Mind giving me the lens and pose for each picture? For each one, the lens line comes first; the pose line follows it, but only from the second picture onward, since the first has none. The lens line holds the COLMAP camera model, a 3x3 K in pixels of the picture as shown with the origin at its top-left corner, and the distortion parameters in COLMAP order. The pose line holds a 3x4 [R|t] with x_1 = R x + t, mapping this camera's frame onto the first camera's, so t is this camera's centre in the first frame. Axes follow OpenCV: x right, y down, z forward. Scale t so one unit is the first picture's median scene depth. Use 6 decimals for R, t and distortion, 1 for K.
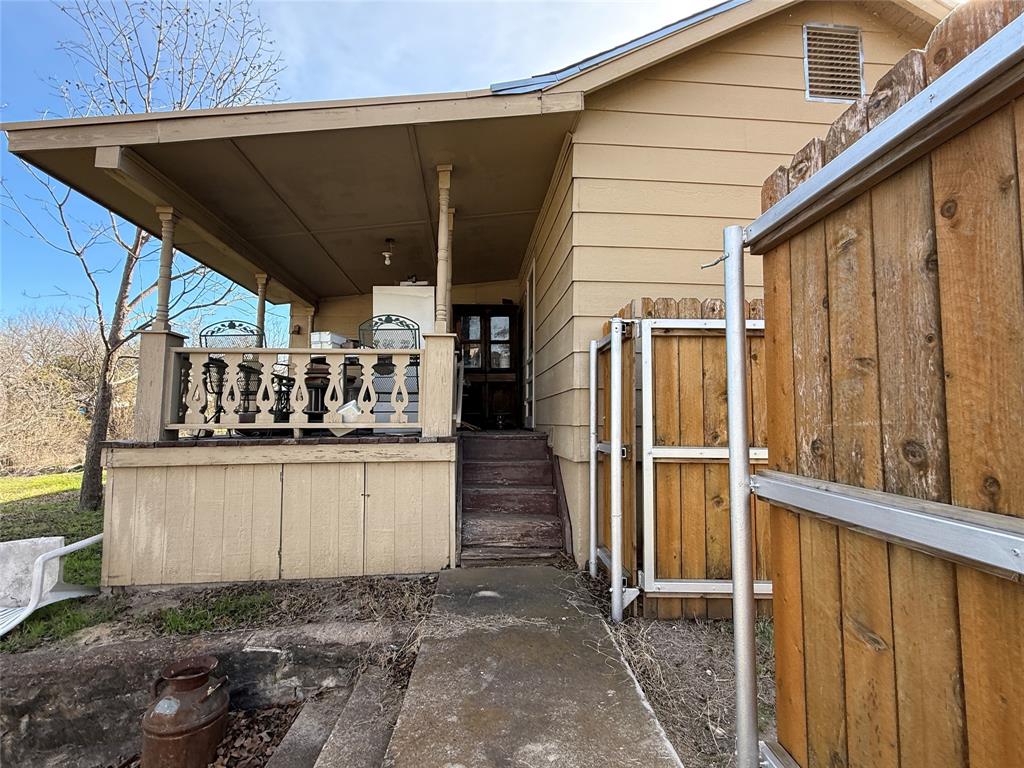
lens RADIAL K [[473.7, 0, 512.2], [0, 473.7, 387.9], [0, 0, 1]] dist [0.002148, -0.000130]
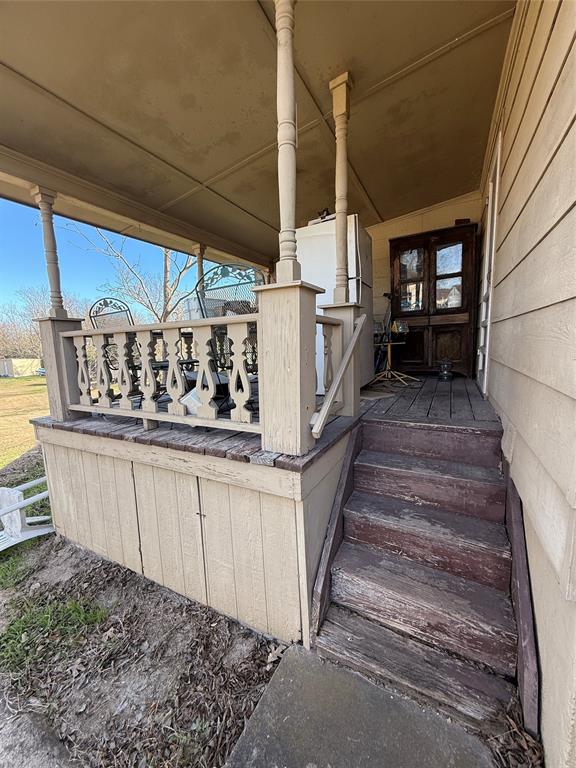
lens RADIAL K [[306.2, 0, 286.4], [0, 306.2, 384.3], [0, 0, 1]] dist [0.000294, -0.000513]
pose [[0.838582, 0.042423, -0.543122, 0.064209], [0.075112, 0.978438, 0.192399, -0.062740], [0.539573, -0.202137, 0.817314, 0.656104]]
